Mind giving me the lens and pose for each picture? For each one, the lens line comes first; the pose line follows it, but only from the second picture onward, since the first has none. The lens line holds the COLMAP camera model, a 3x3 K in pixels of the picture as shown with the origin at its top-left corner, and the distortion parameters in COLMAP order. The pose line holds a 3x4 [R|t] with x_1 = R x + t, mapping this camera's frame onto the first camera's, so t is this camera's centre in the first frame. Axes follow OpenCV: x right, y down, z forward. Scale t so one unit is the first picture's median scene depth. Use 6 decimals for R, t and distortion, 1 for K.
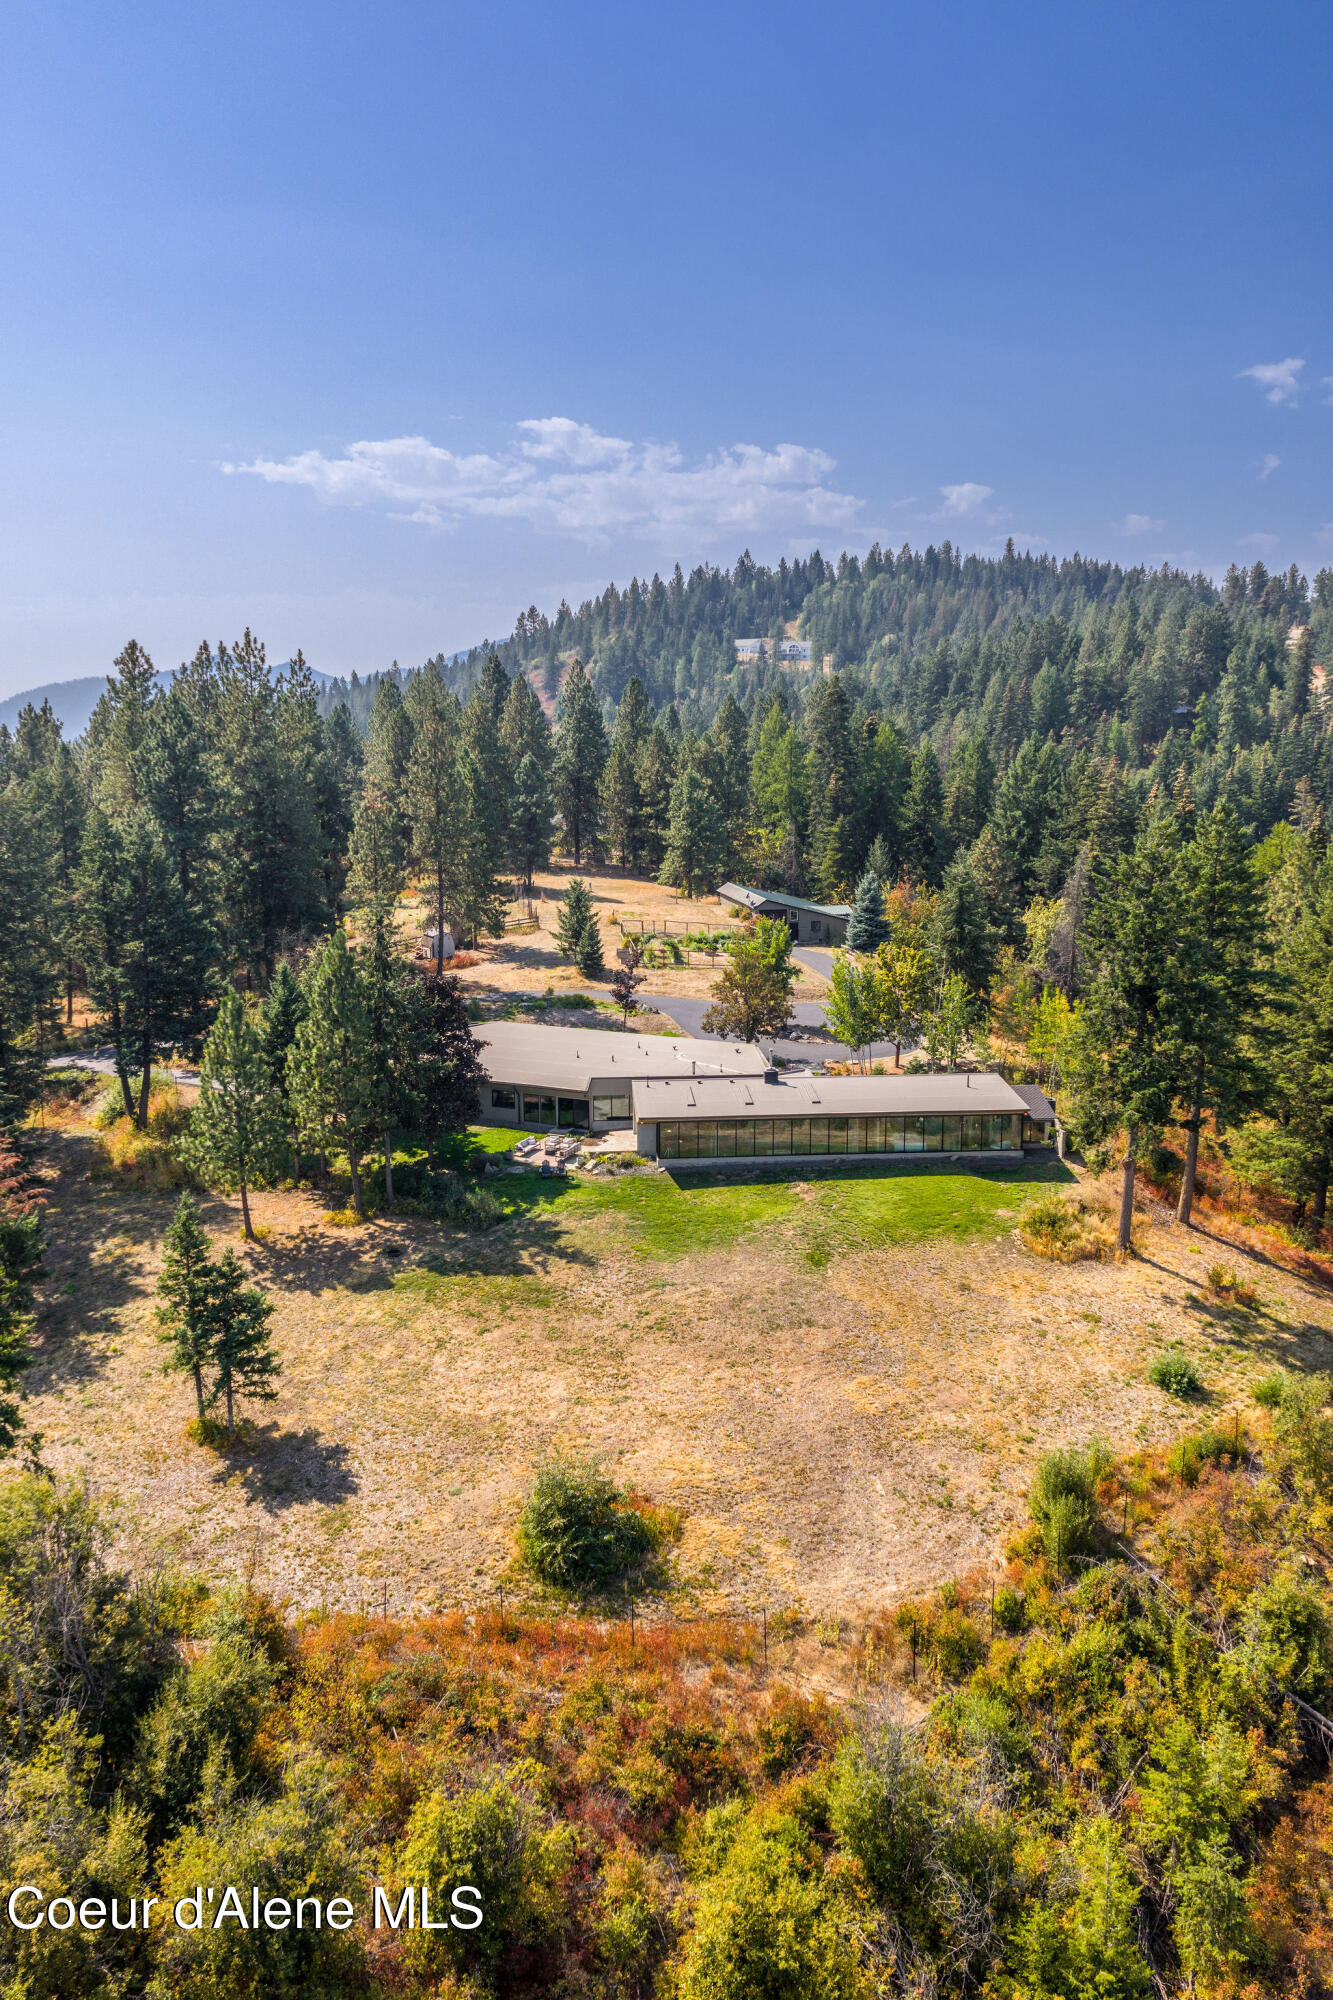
lens RADIAL K [[1658.4, 0, 667.1], [0, 1658.4, 981.8], [0, 0, 1]] dist [0.019150, -0.027572]
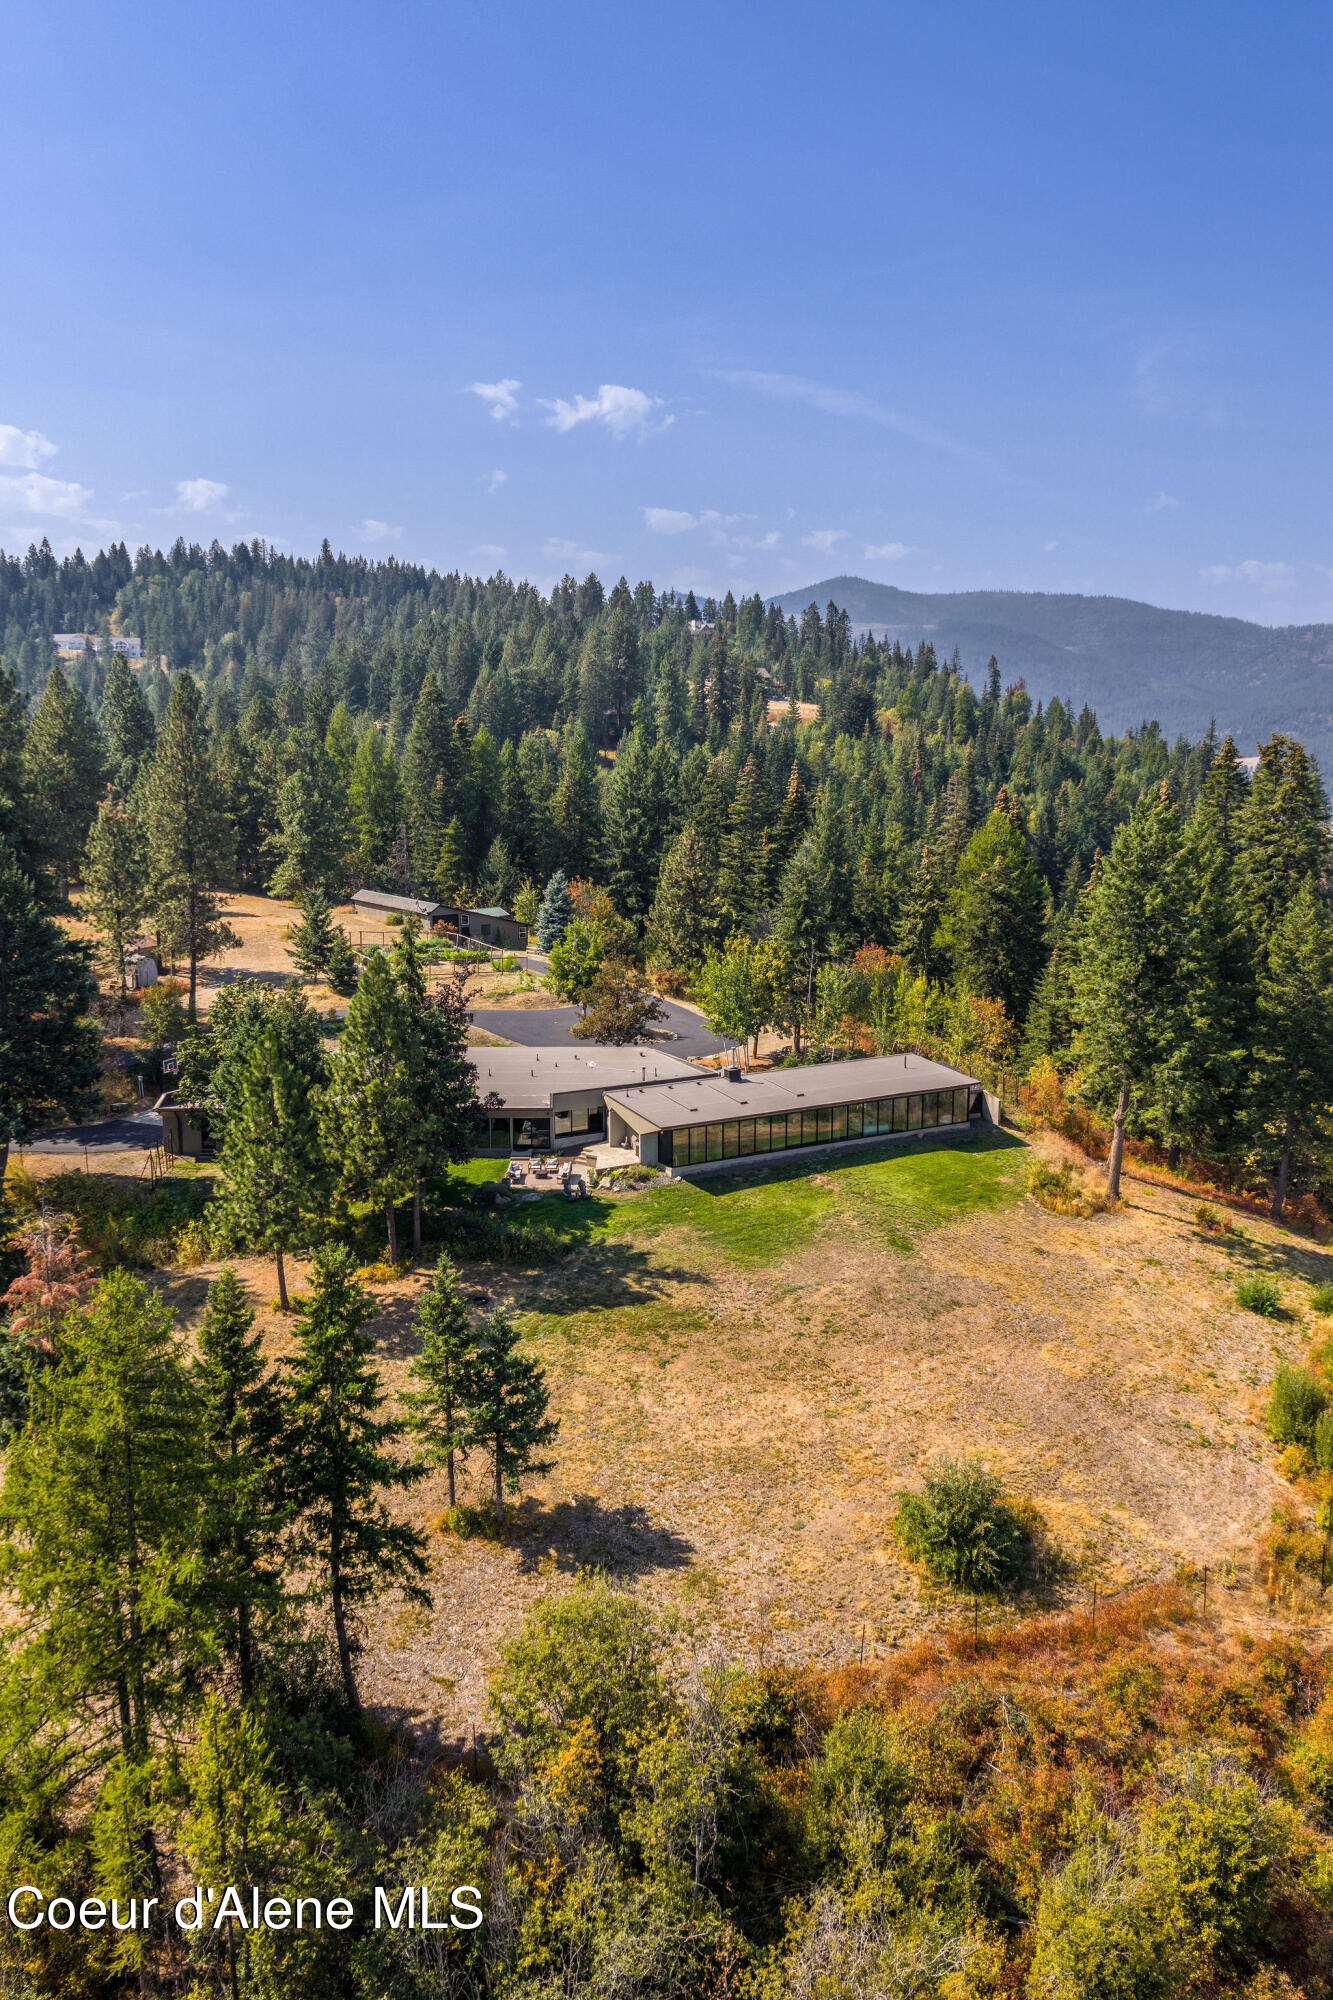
lens RADIAL K [[1658.4, 0, 671.8], [0, 1658.4, 1013.5], [0, 0, 1]] dist [0.019150, -0.027572]
pose [[0.904271, -0.074013, 0.420494, -0.332880], [0.066914, 0.997257, 0.031634, -0.011723], [-0.421682, -0.000469, 0.906744, 0.098862]]
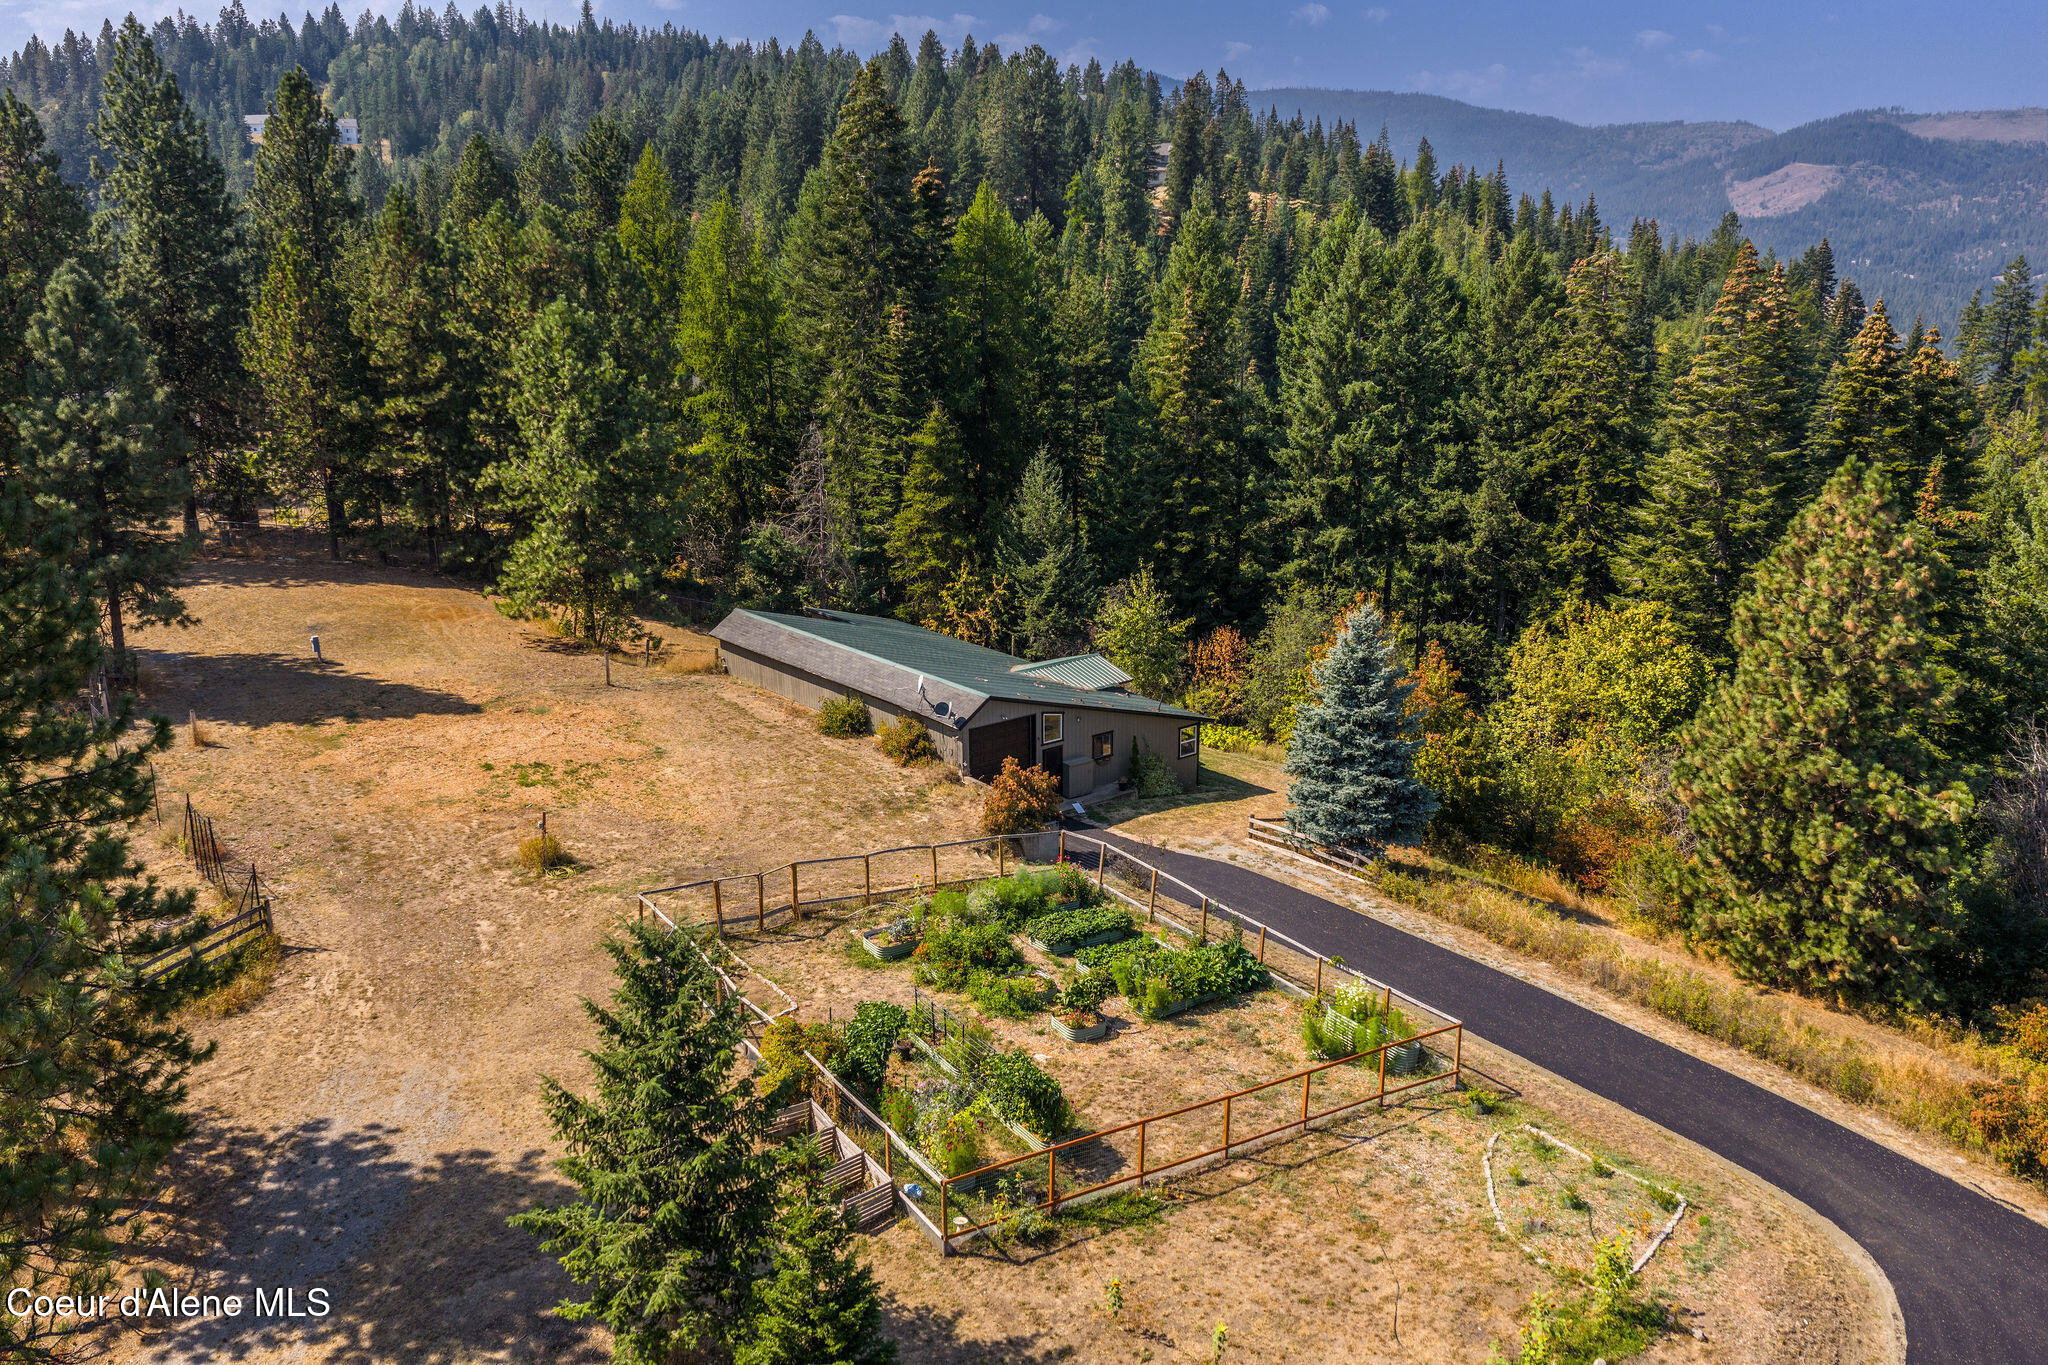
lens RADIAL K [[1698.2, 0, 1024.2], [0, 1698.2, 687.2], [0, 0, 1]] dist [0.019150, -0.027572]
pose [[0.886987, -0.124096, 0.444808, -0.122861], [0.077494, 0.989556, 0.121543, -0.134199], [-0.455246, -0.073337, 0.887340, 1.015127]]
